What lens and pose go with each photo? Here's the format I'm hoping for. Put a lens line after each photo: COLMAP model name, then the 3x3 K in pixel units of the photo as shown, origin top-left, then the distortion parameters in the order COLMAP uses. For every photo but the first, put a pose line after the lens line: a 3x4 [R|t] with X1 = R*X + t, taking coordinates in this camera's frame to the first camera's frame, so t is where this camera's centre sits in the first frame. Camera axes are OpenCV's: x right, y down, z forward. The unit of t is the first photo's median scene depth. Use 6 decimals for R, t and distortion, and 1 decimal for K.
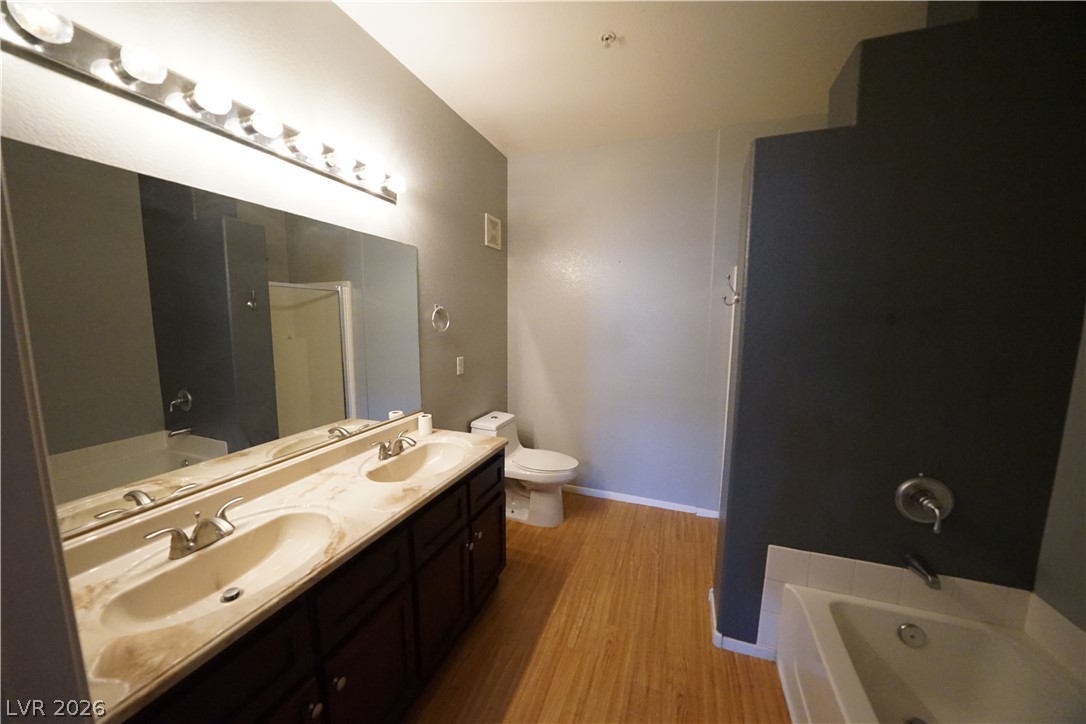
lens RADIAL K [[376.0, 0, 541.9], [0, 376.0, 362.4], [0, 0, 1]] dist [-0.020880, 0.001294]
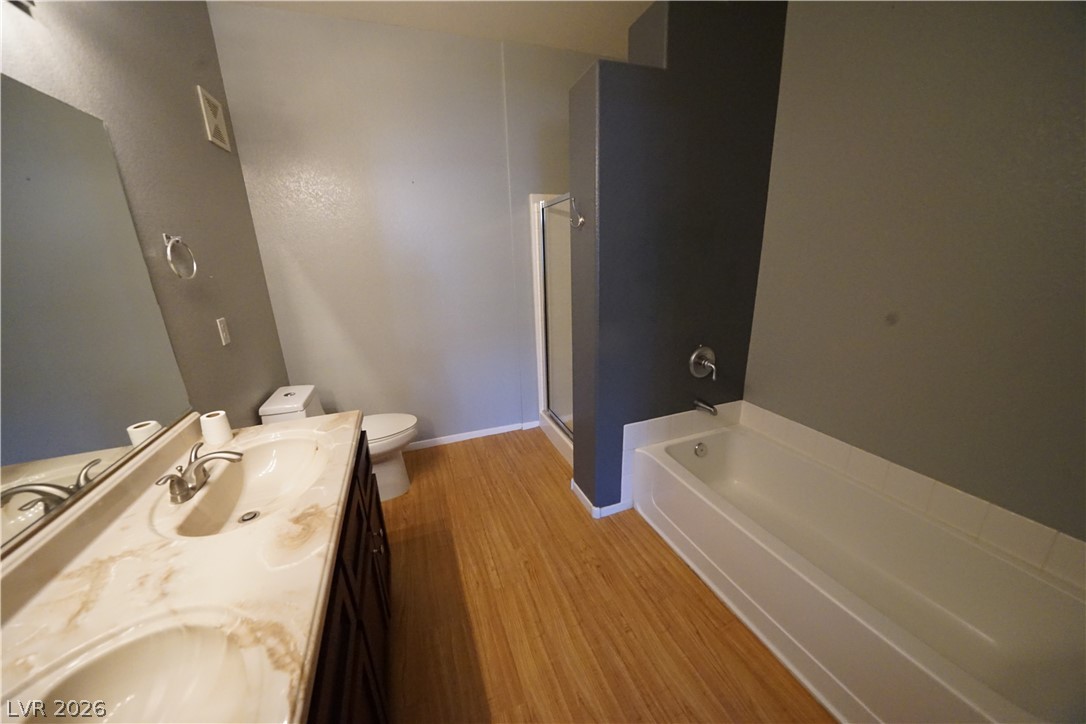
lens RADIAL K [[376.0, 0, 542.0], [0, 376.0, 362.1], [0, 0, 1]] dist [-0.020880, 0.001294]
pose [[0.755323, -0.218046, 0.618016, -0.305084], [0.118672, 0.972945, 0.198232, -0.002842], [-0.644519, -0.076388, 0.760763, 0.204530]]
